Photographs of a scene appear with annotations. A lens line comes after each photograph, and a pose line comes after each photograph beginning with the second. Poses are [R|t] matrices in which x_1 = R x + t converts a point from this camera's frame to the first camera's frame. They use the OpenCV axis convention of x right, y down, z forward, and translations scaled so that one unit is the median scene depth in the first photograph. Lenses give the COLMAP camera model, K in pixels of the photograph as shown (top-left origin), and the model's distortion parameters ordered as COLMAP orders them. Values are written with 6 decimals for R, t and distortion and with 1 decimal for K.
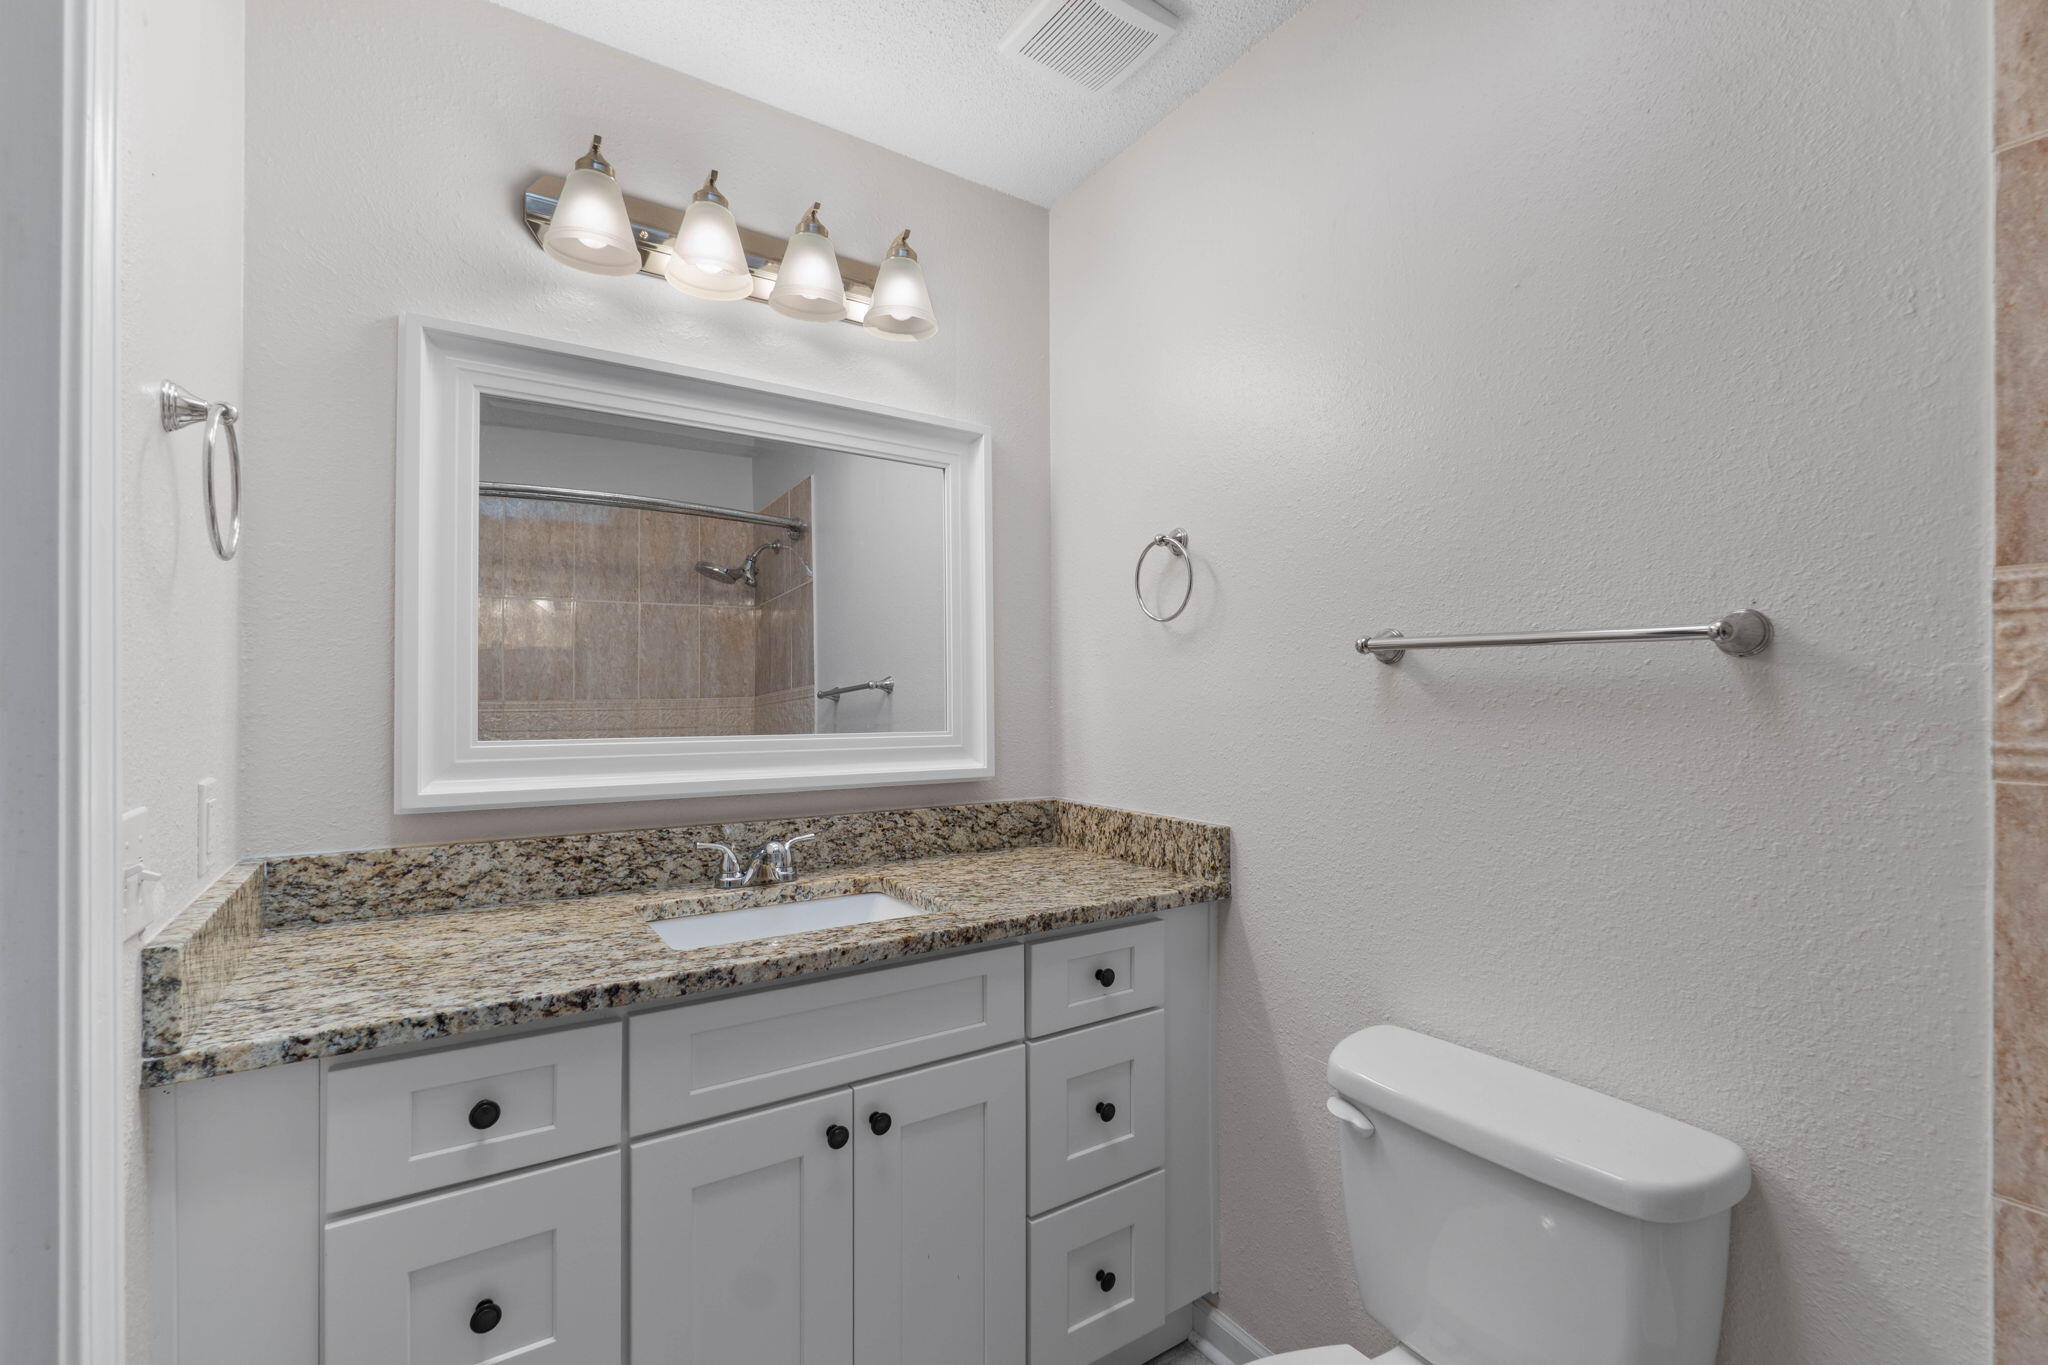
lens RADIAL K [[912.1, 0, 1010.8], [0, 912.1, 694.0], [0, 0, 1]] dist [-0.011230, 0.001347]
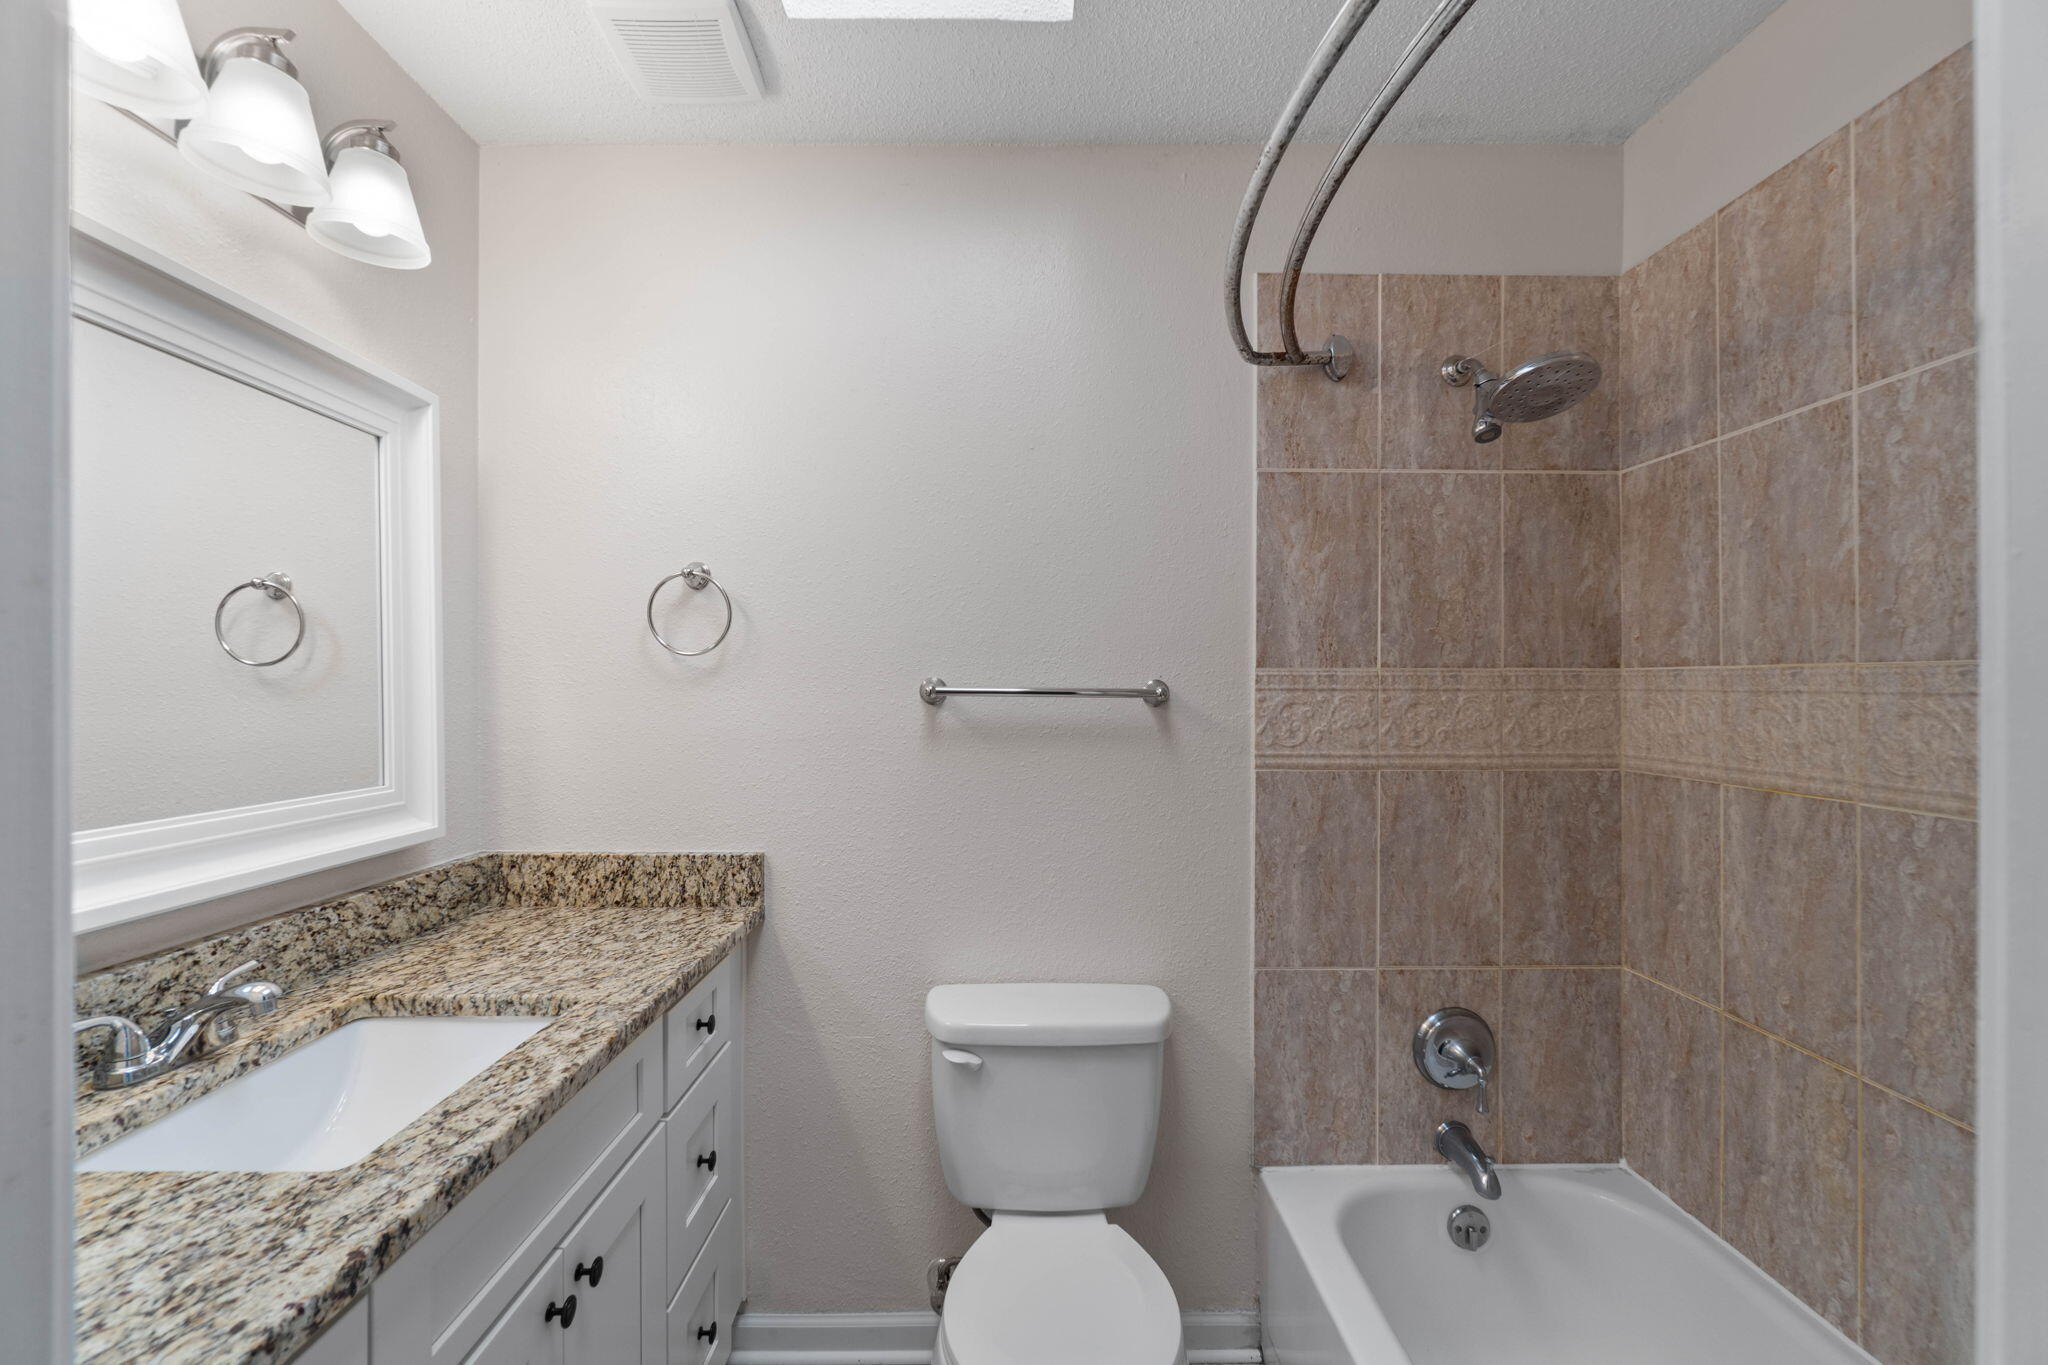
lens RADIAL K [[912.1, 0, 1017.0], [0, 912.1, 677.3], [0, 0, 1]] dist [-0.011230, 0.001347]
pose [[0.522418, 0.006207, 0.852667, -0.508775], [-0.002574, 0.999980, -0.005703, -0.053449], [-0.852685, 0.000785, 0.522424, 0.184387]]
